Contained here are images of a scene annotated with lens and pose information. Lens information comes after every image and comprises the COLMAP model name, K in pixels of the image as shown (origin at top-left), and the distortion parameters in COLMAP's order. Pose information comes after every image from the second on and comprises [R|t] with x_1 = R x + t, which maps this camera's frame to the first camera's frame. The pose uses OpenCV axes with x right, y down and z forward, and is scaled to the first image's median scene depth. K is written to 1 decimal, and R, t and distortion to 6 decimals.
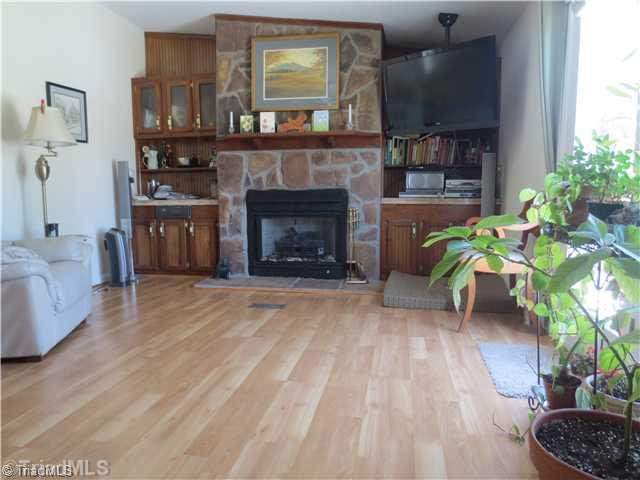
lens RADIAL K [[467.1, 0, 320.0], [0, 467.1, 240.0], [0, 0, 1]] dist [-0.001872, 0.003262]
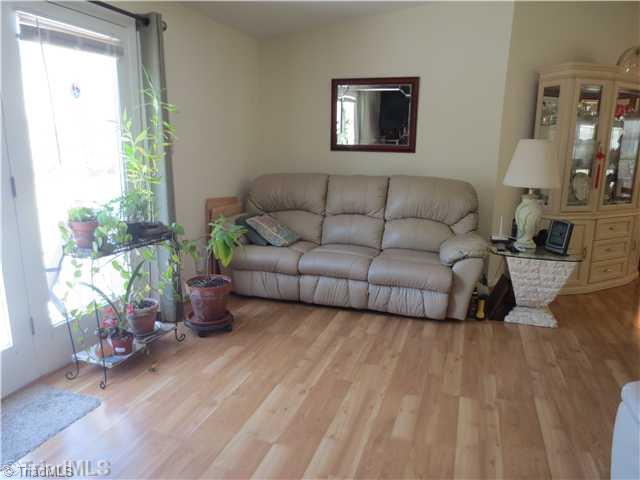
lens RADIAL K [[467.1, 0, 320.0], [0, 467.1, 240.0], [0, 0, 1]] dist [-0.001872, 0.003262]
pose [[-0.988316, -0.044262, 0.145853, -0.323620], [0.002612, 0.951850, 0.306554, -0.436156], [-0.152399, 0.303353, -0.940612, 1.979549]]
